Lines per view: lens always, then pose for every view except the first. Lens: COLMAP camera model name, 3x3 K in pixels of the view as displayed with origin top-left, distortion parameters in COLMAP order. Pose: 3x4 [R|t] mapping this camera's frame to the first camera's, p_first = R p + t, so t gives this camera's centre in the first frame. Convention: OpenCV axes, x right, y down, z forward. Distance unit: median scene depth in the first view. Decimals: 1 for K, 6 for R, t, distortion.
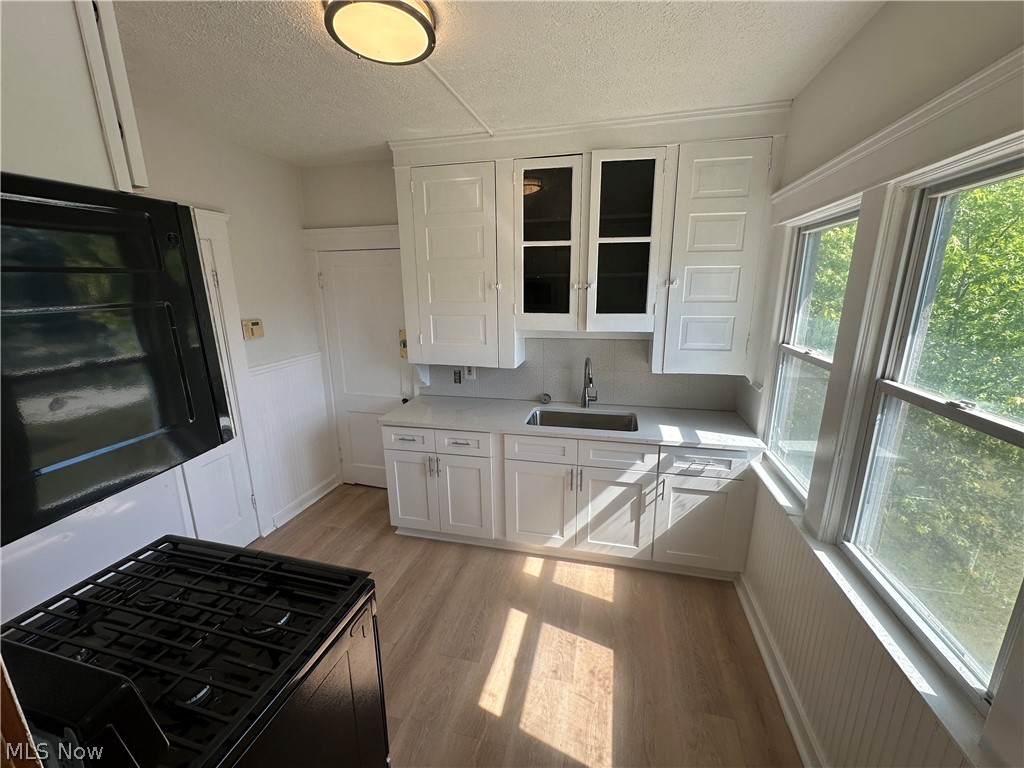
lens RADIAL K [[411.7, 0, 510.2], [0, 411.7, 386.2], [0, 0, 1]] dist [-0.002410, -0.000178]
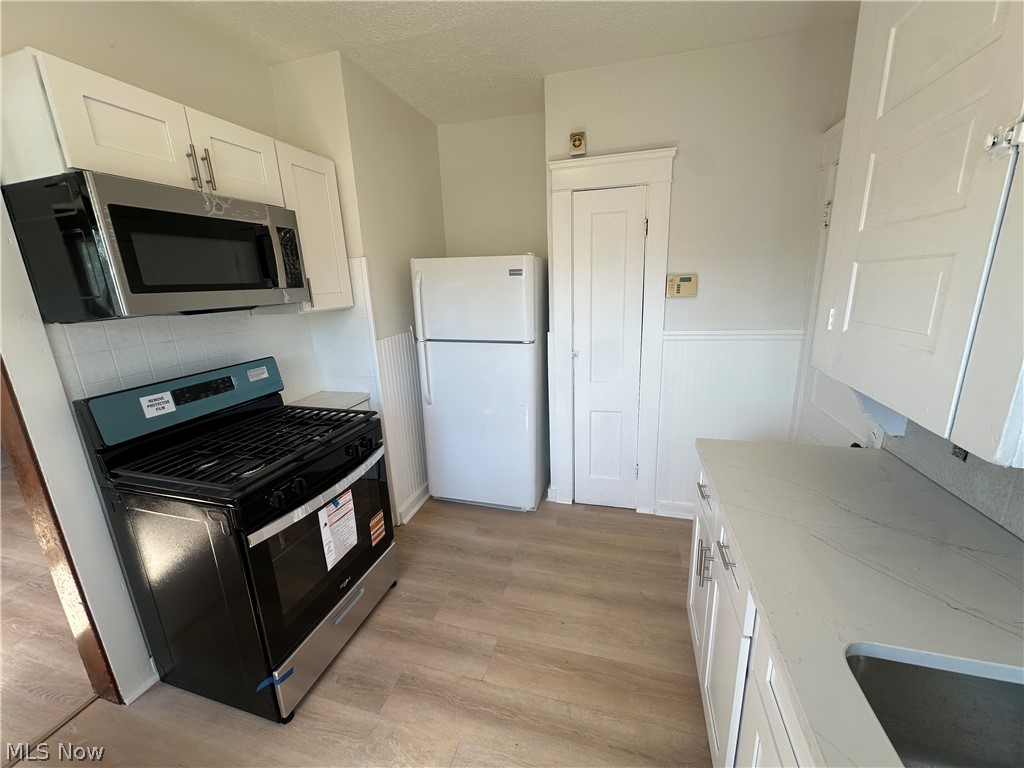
lens RADIAL K [[411.7, 0, 507.8], [0, 411.7, 384.9], [0, 0, 1]] dist [-0.002410, -0.000178]
pose [[-0.037568, 0.263384, -0.963959, 0.249314], [-0.196658, 0.943827, 0.265547, -0.101752], [0.979752, 0.199546, 0.016338, 0.680279]]
